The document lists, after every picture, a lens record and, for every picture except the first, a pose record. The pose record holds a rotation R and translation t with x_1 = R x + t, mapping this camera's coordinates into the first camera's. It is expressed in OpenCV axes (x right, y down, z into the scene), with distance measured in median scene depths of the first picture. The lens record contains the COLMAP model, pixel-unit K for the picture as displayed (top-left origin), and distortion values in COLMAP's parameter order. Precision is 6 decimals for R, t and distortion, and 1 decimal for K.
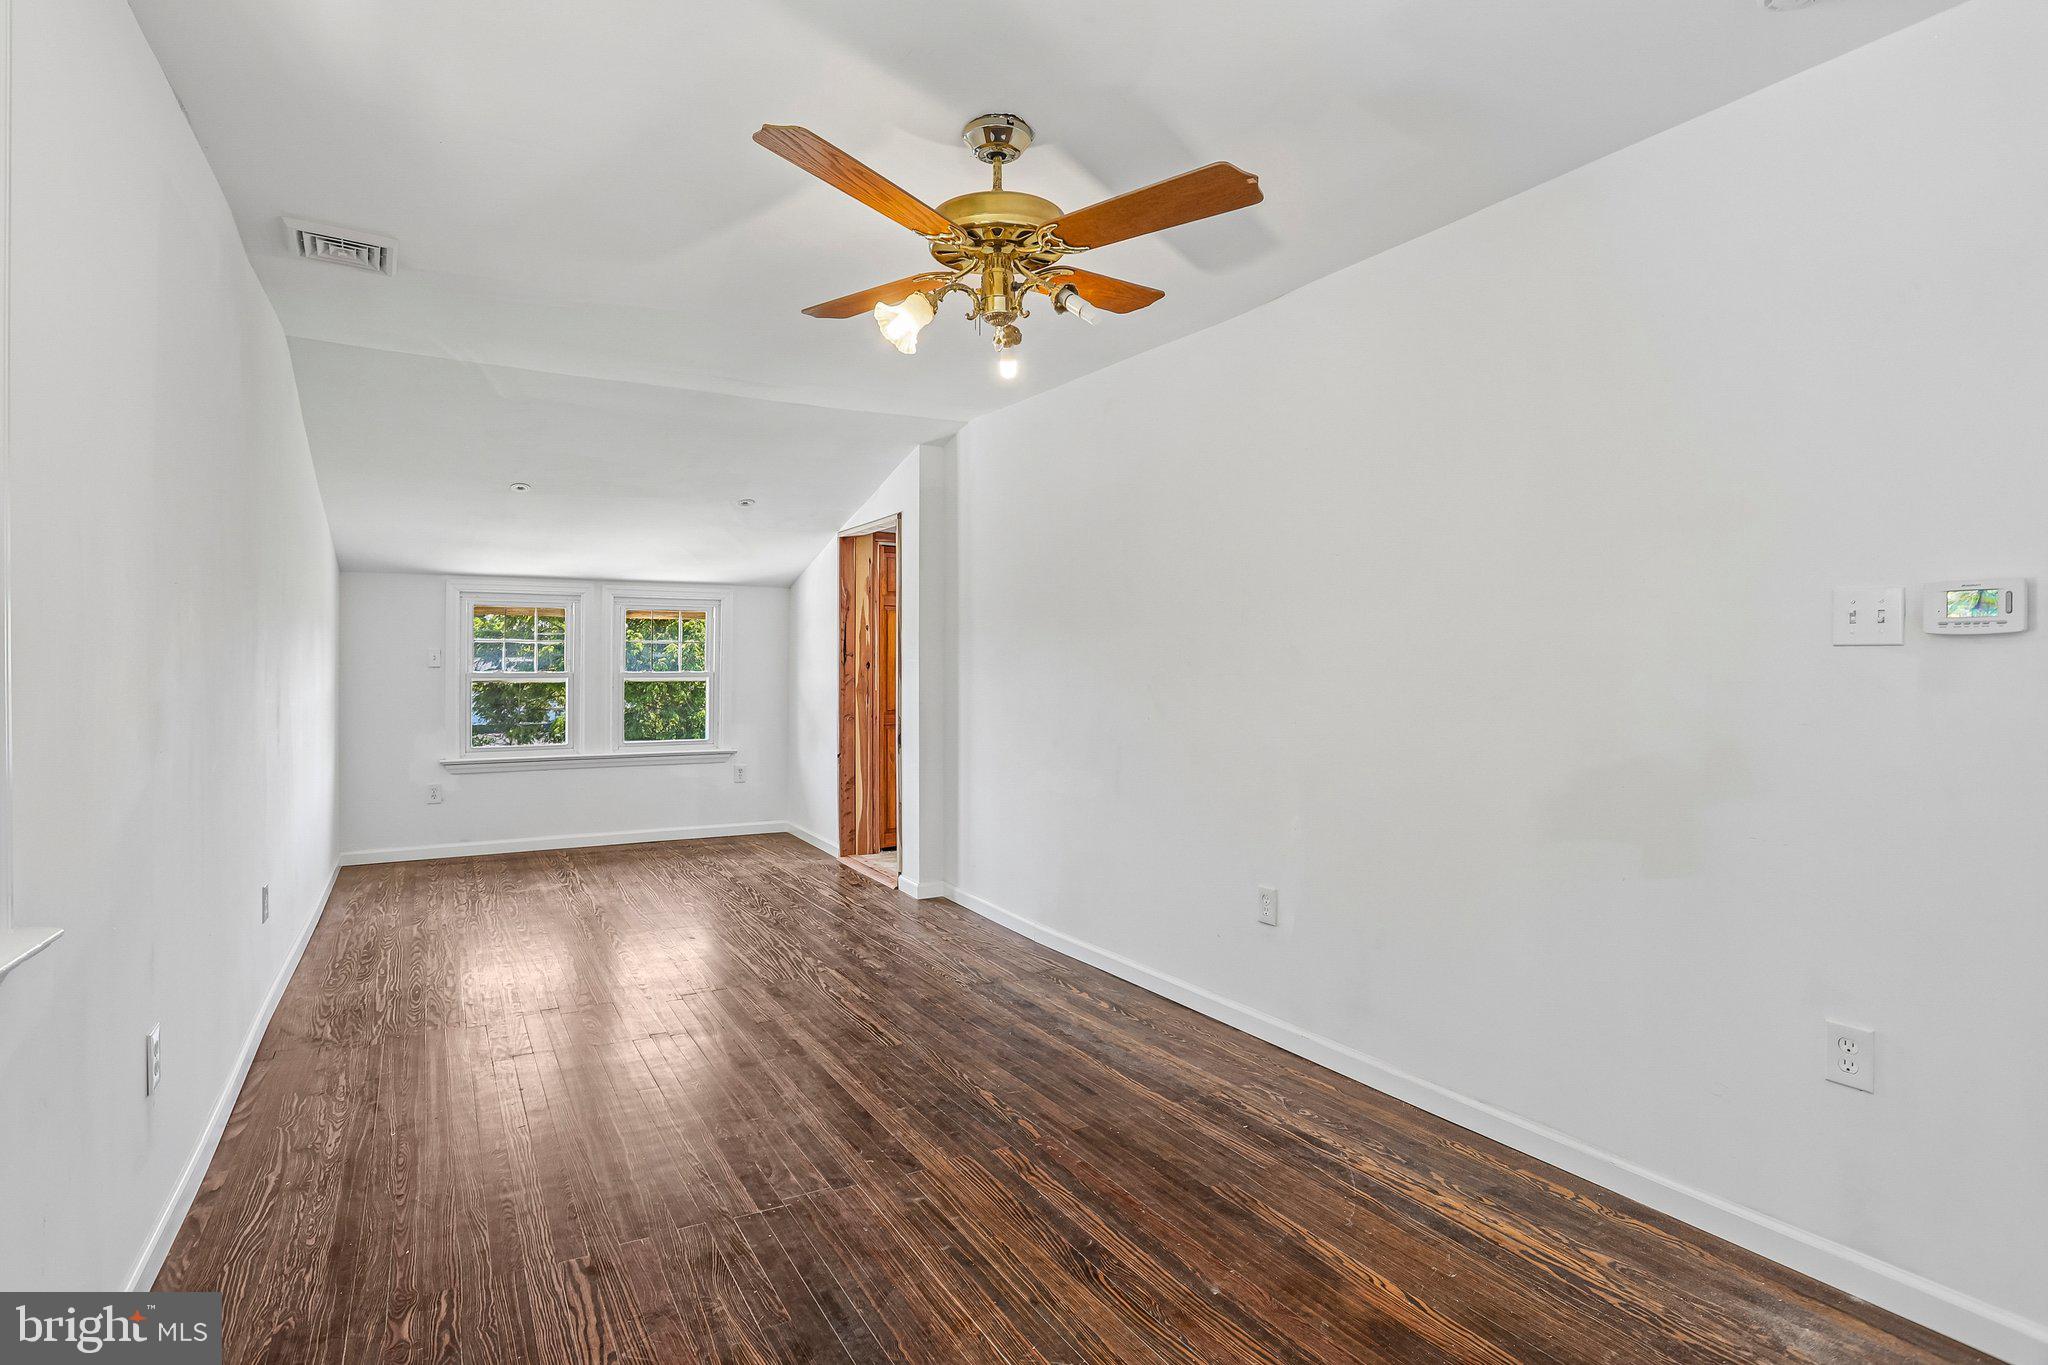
lens RADIAL K [[1004.8, 0, 1005.6], [0, 1004.8, 663.5], [0, 0, 1]] dist [-0.056665, 0.021306]
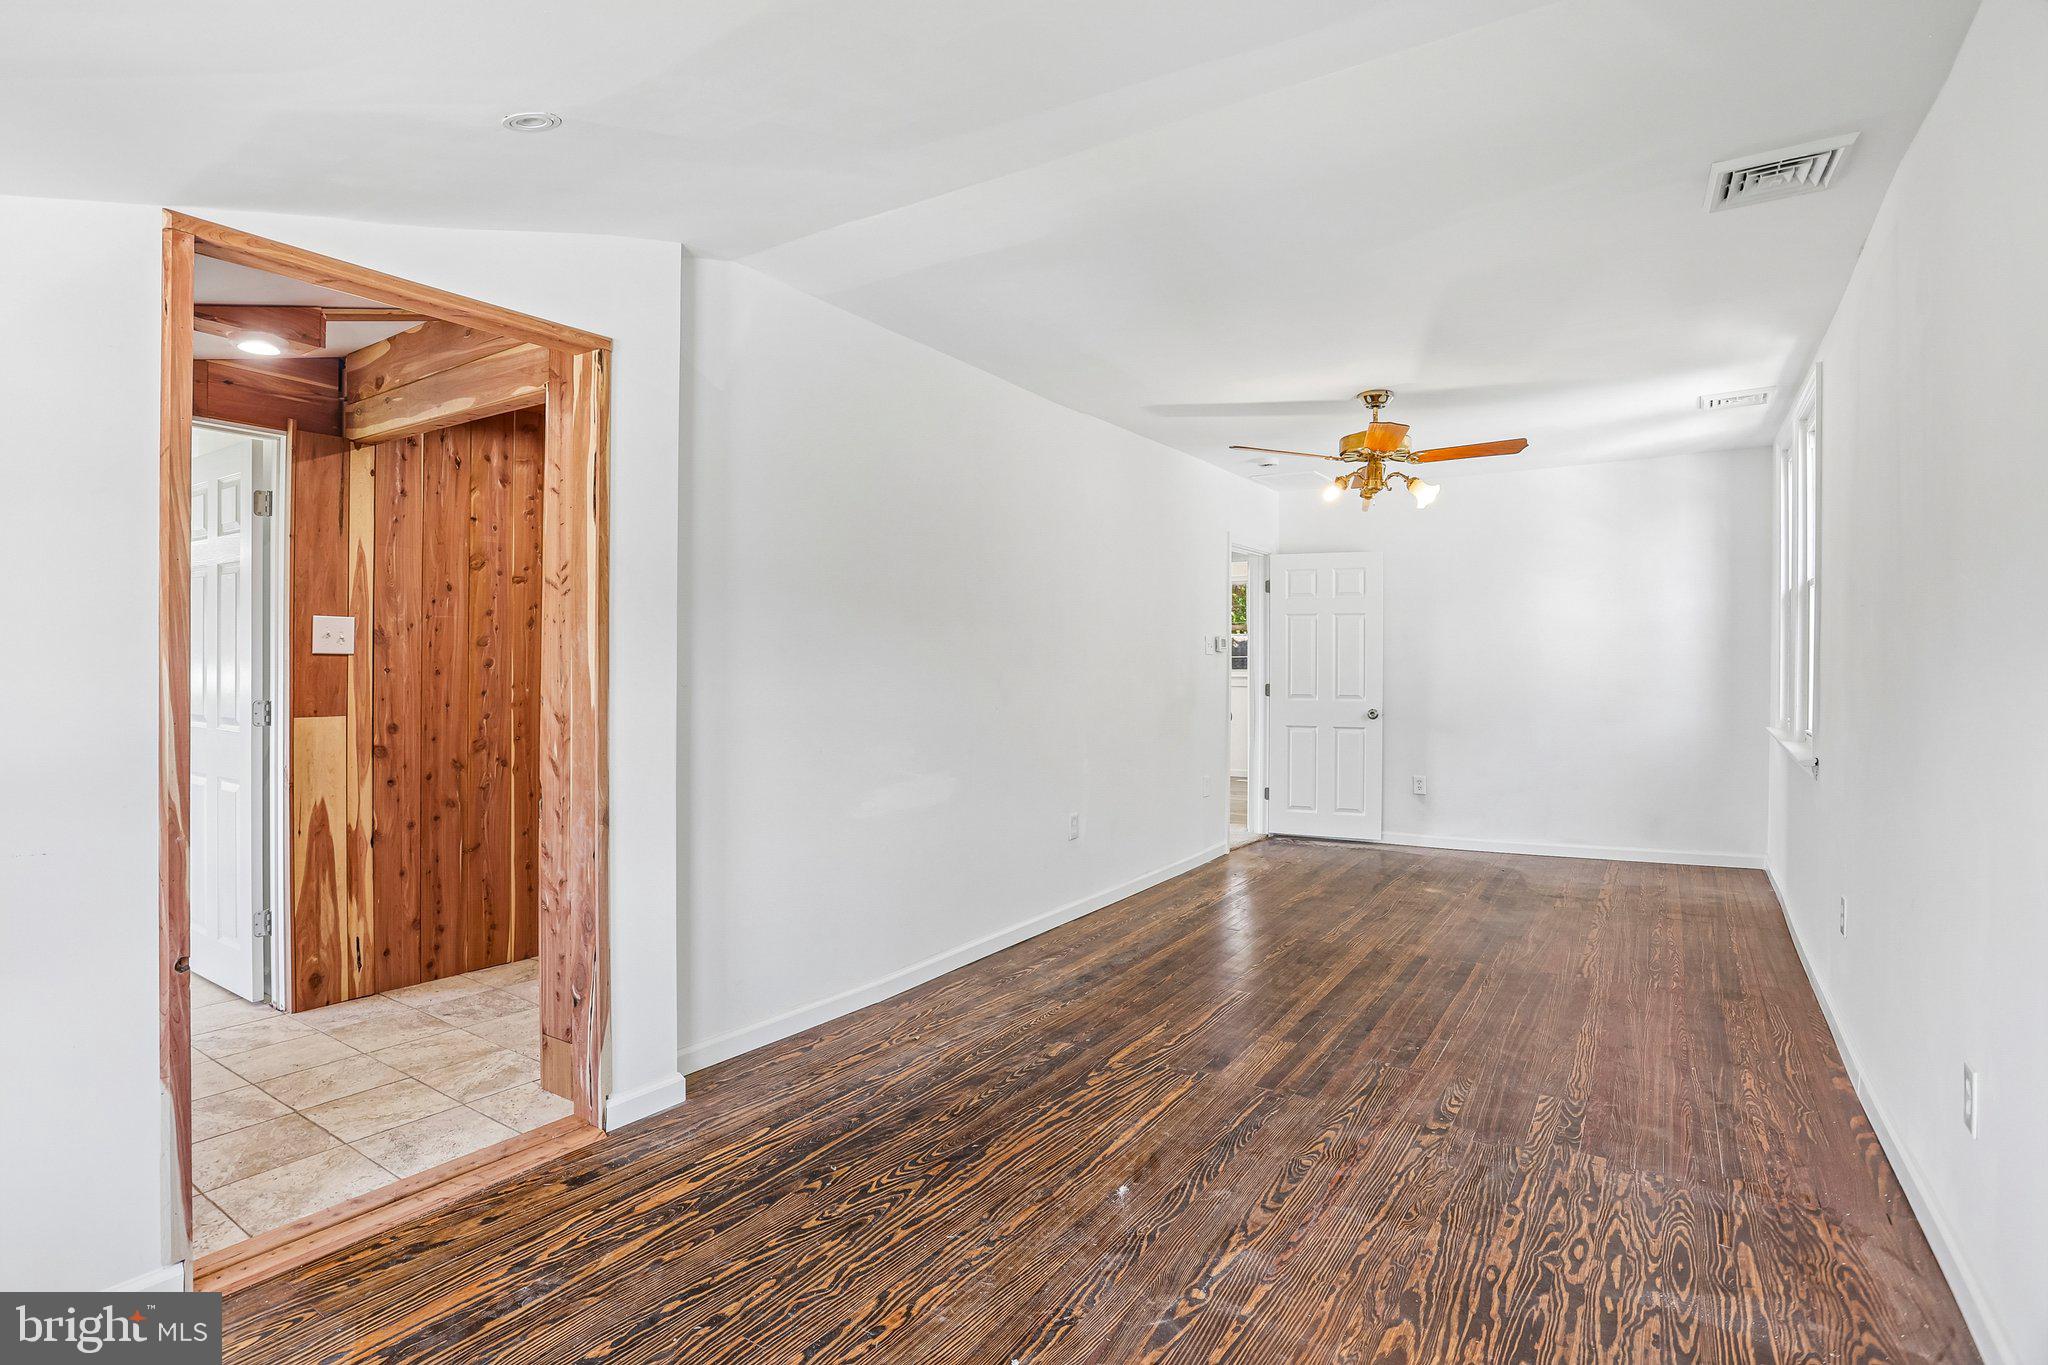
lens RADIAL K [[1004.8, 0, 1012.8], [0, 1004.8, 675.2], [0, 0, 1]] dist [-0.056665, 0.021306]
pose [[-0.443768, -0.013708, 0.896037, -1.041695], [-0.010545, 0.999894, 0.010074, 0.009835], [-0.896080, -0.004978, -0.443865, 1.795144]]
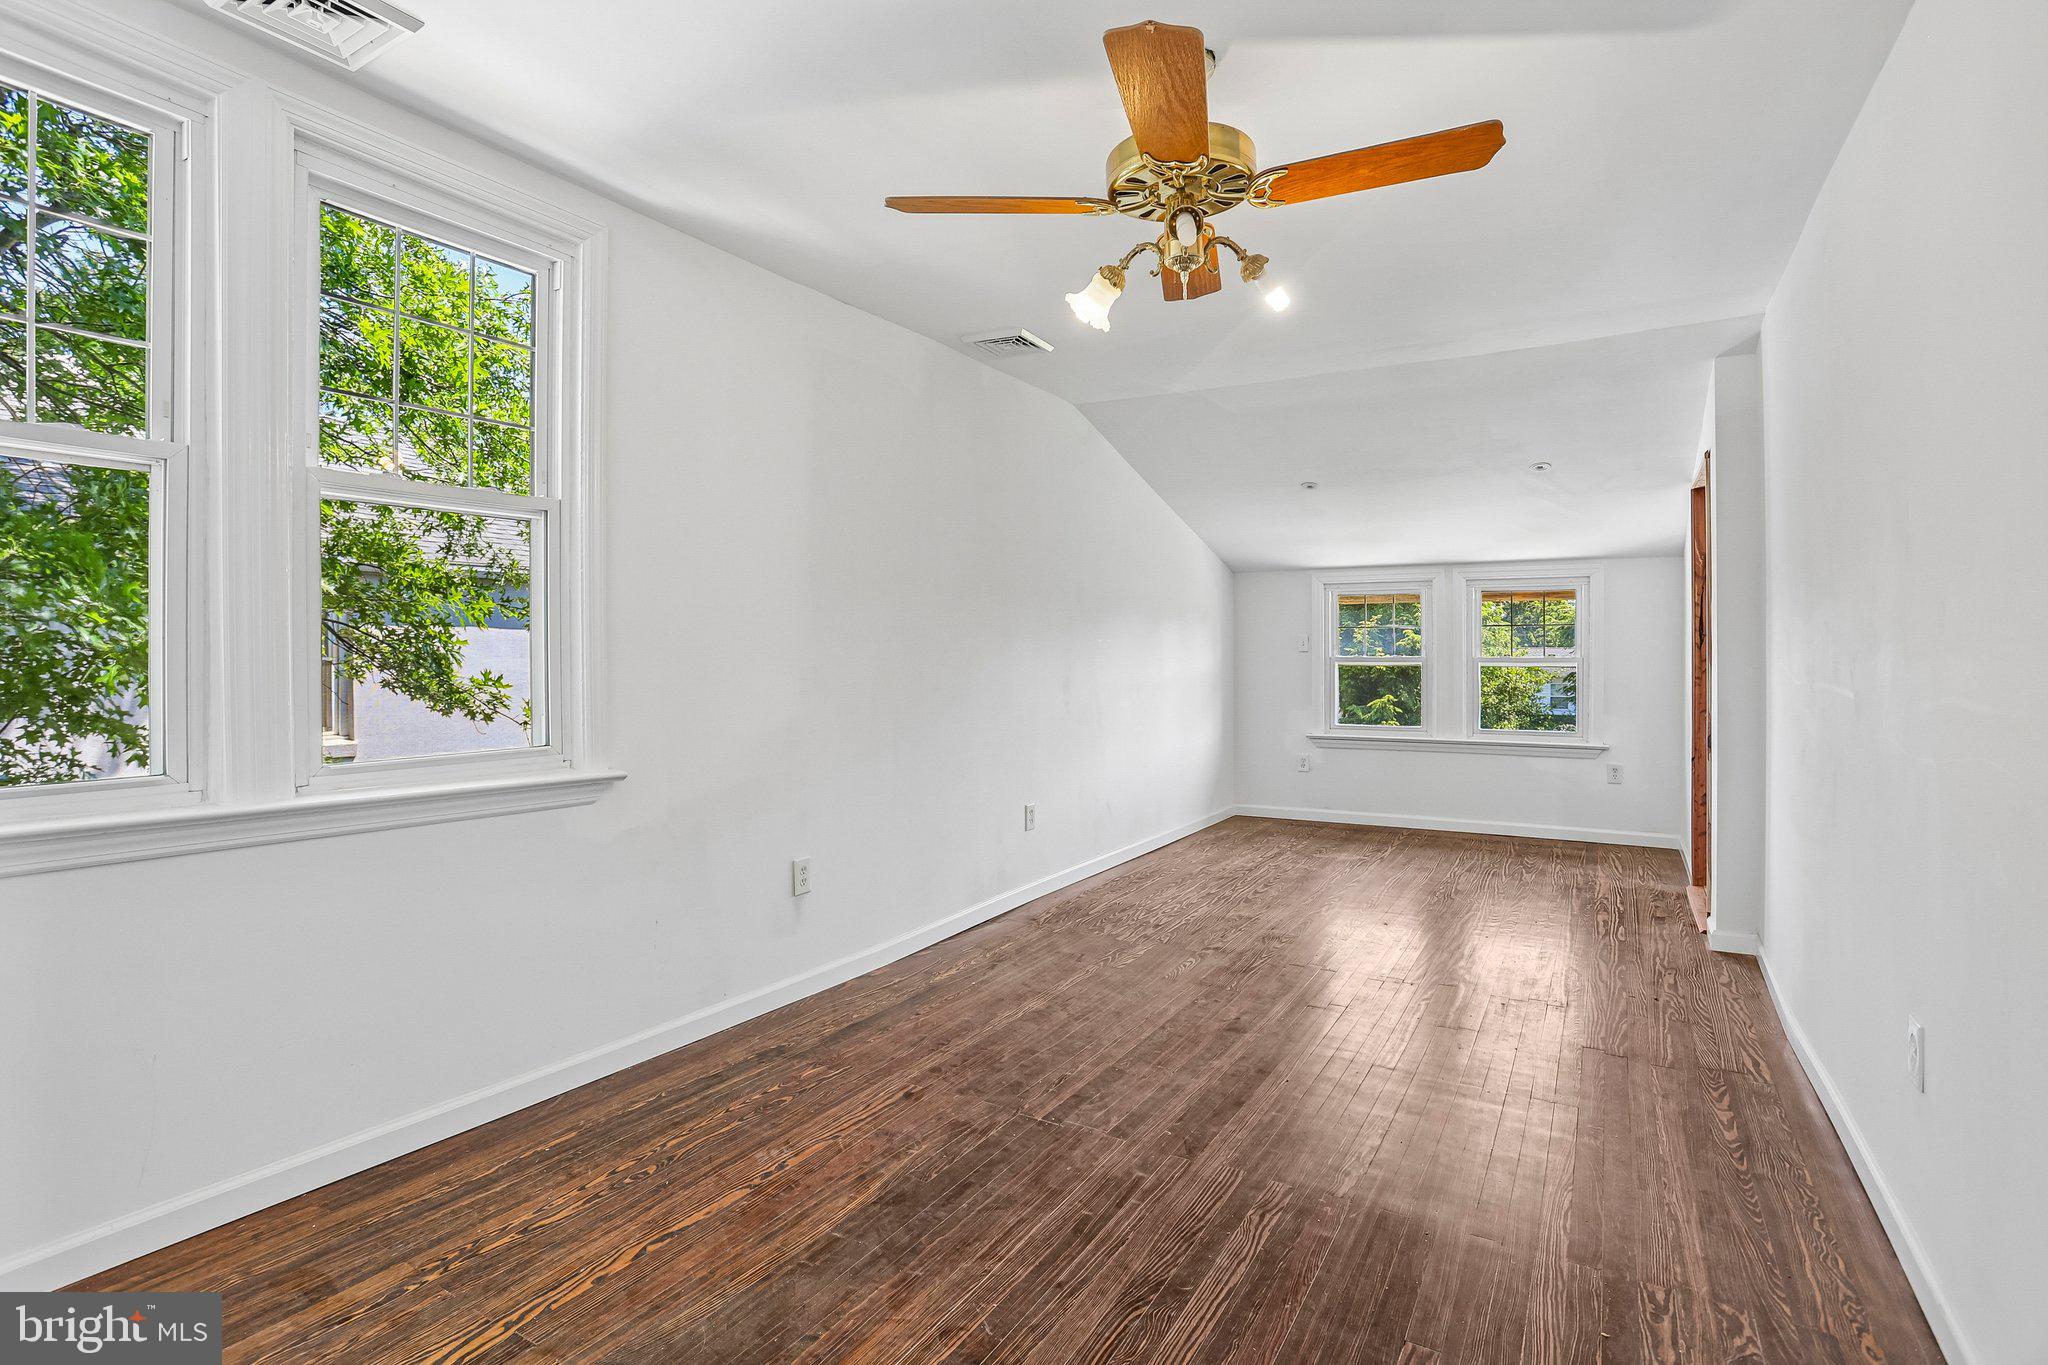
lens RADIAL K [[1004.8, 0, 1021.6], [0, 1004.8, 666.5], [0, 0, 1]] dist [-0.056665, 0.021306]
pose [[0.489574, 0.007852, -0.871926, 0.515857], [0.003754, 0.999931, 0.011112, 0.011880], [0.871954, -0.008713, 0.489511, 0.292980]]
